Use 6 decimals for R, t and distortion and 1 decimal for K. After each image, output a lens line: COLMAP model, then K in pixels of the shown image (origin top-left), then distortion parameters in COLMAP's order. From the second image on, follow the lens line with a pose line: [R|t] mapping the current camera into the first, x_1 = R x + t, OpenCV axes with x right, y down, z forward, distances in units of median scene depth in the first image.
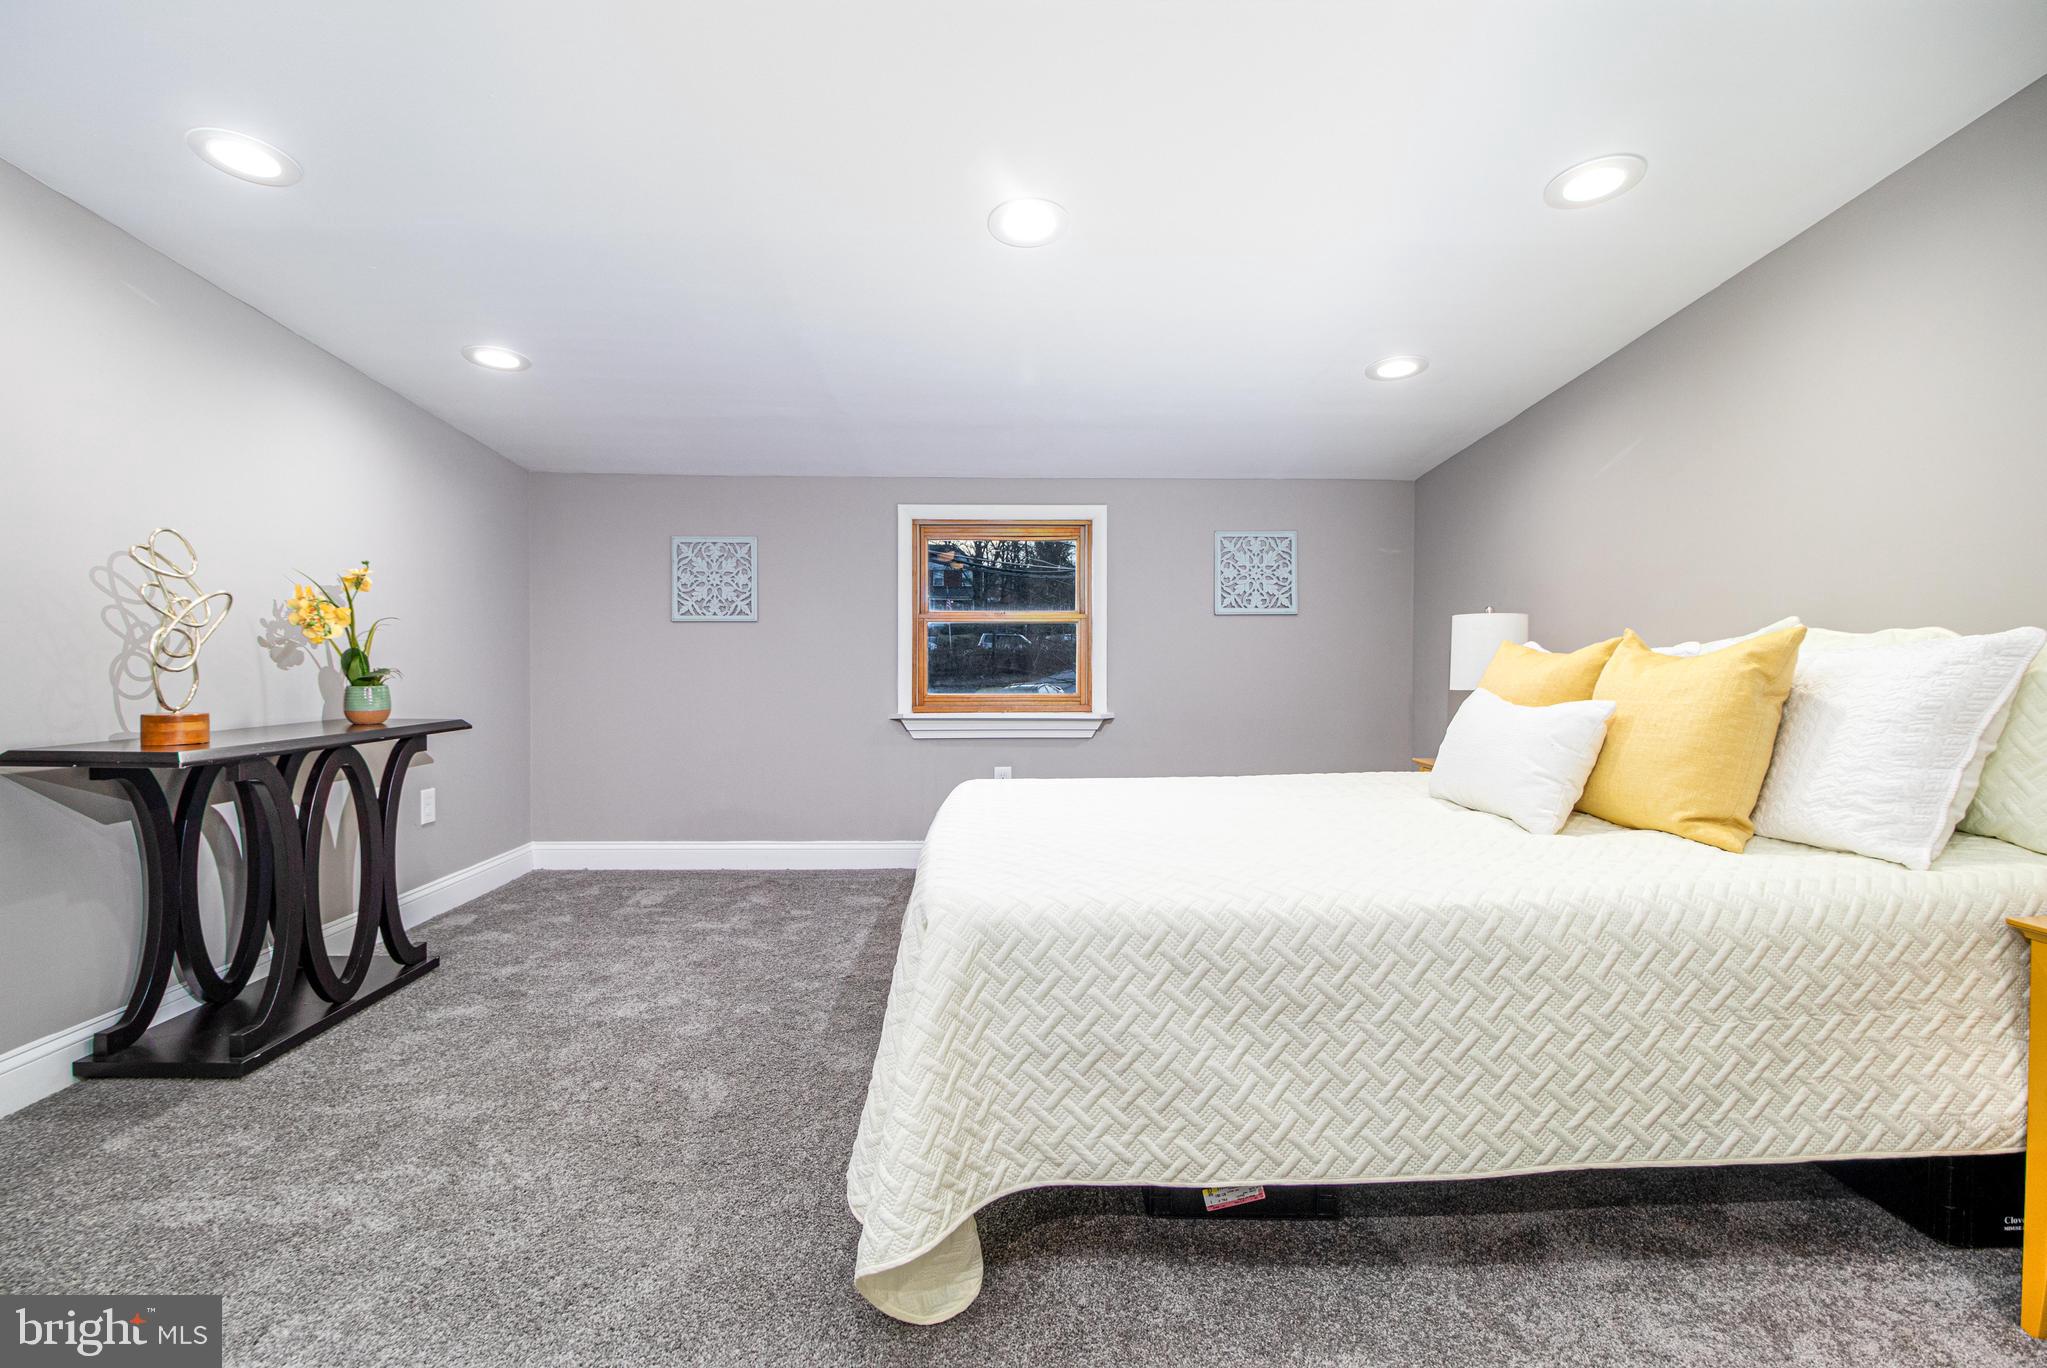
lens RADIAL K [[938.2, 0, 1020.1], [0, 938.2, 677.9], [0, 0, 1]] dist [0.014448, -0.010596]
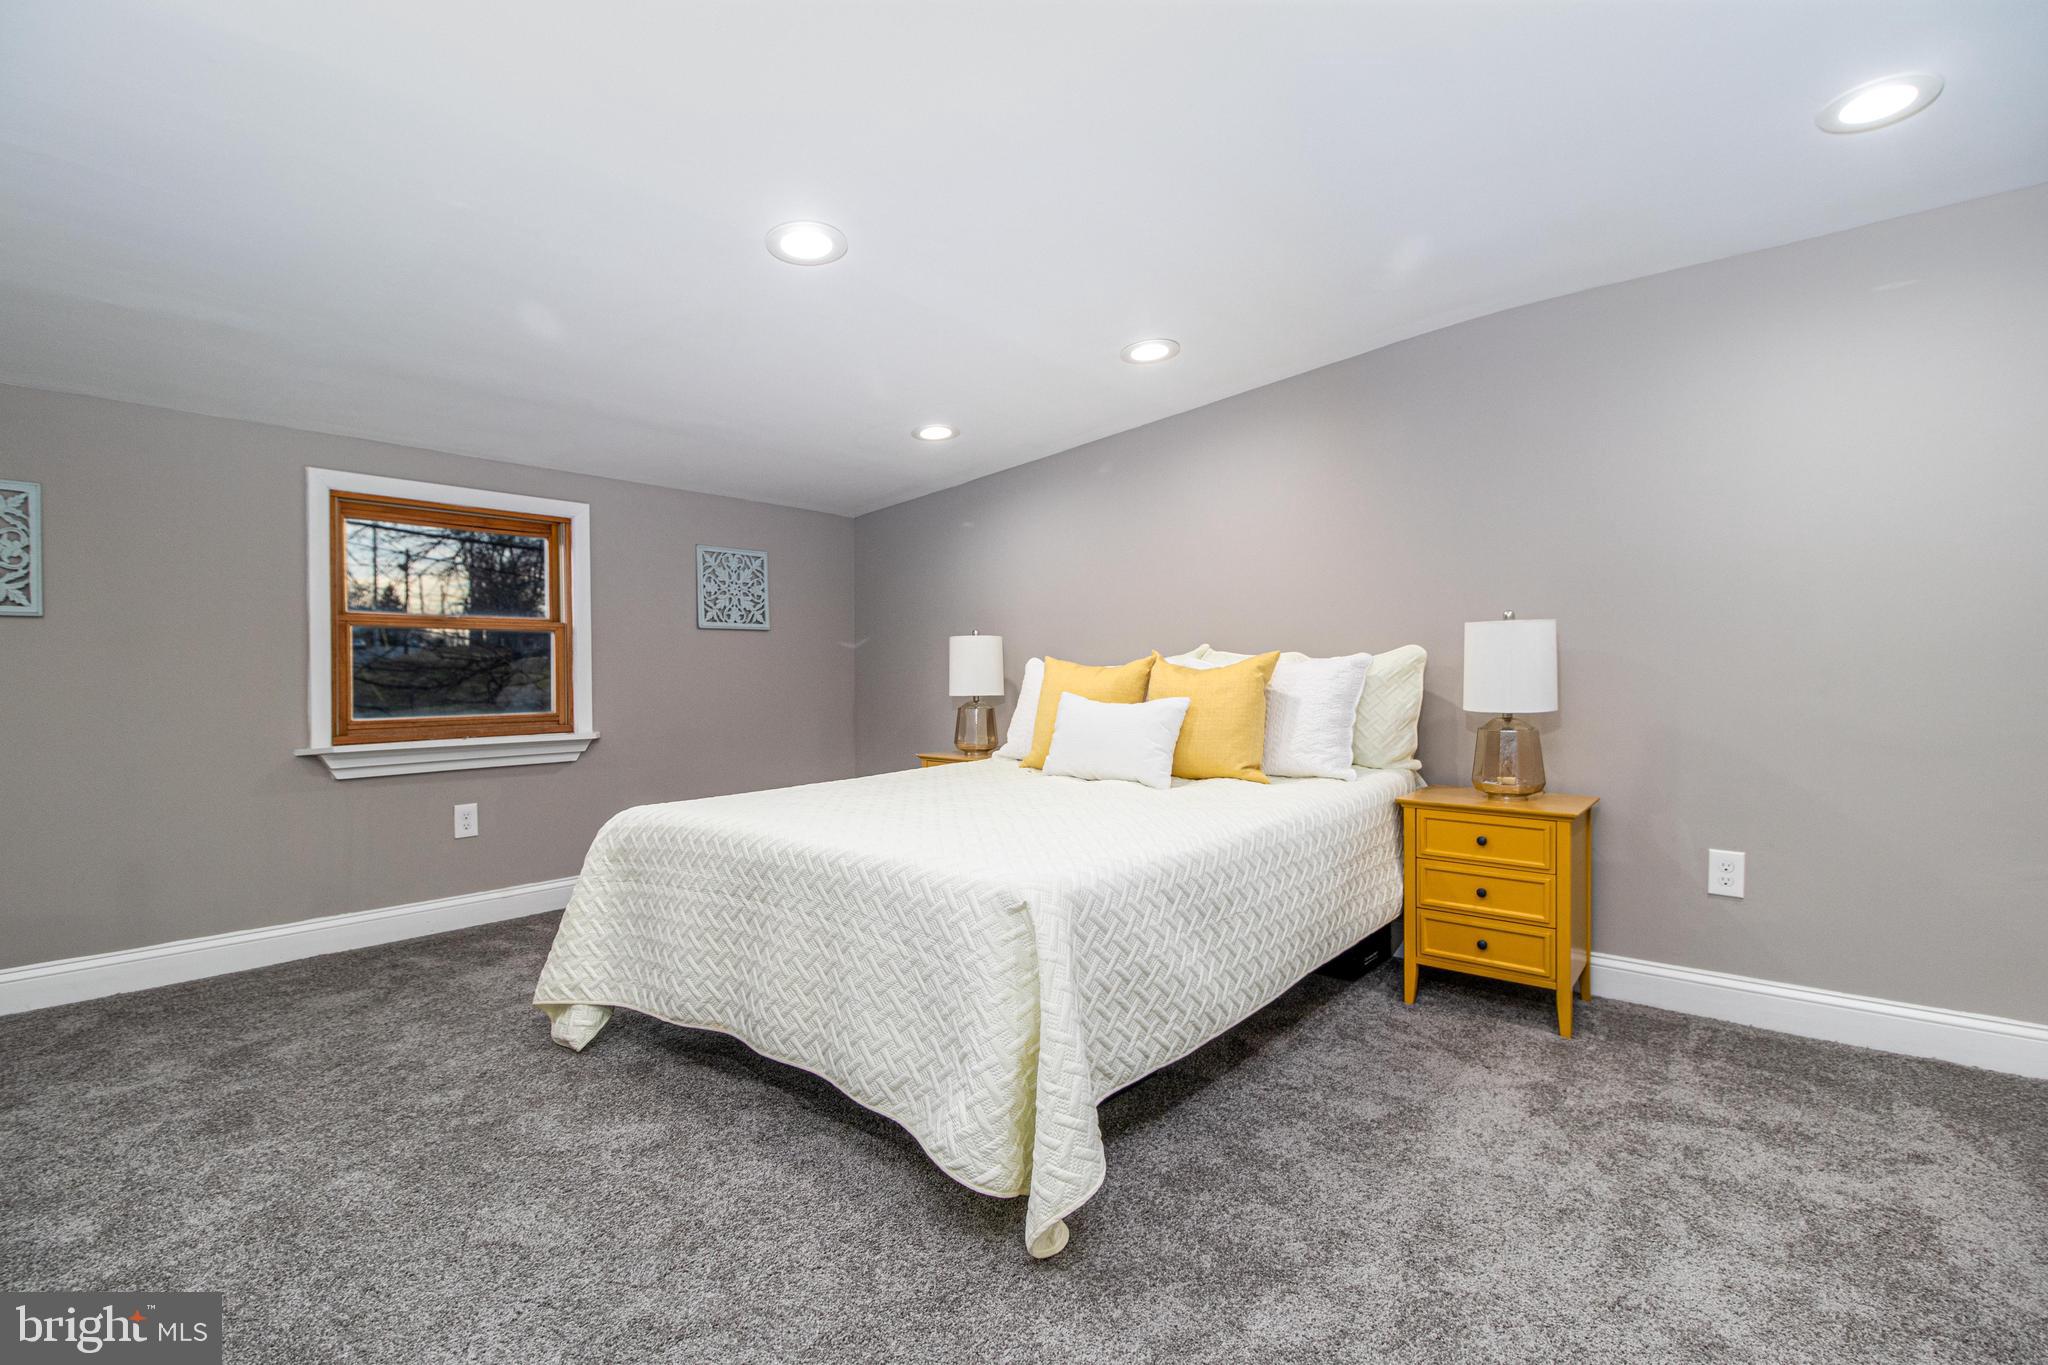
lens RADIAL K [[938.6, 0, 1023.1], [0, 938.6, 676.0], [0, 0, 1]] dist [0.014448, -0.010596]
pose [[0.664430, -0.006905, 0.747319, -0.312815], [0.019895, 0.999766, -0.008451, -0.001407], [-0.747086, 0.020483, 0.664412, 0.081889]]
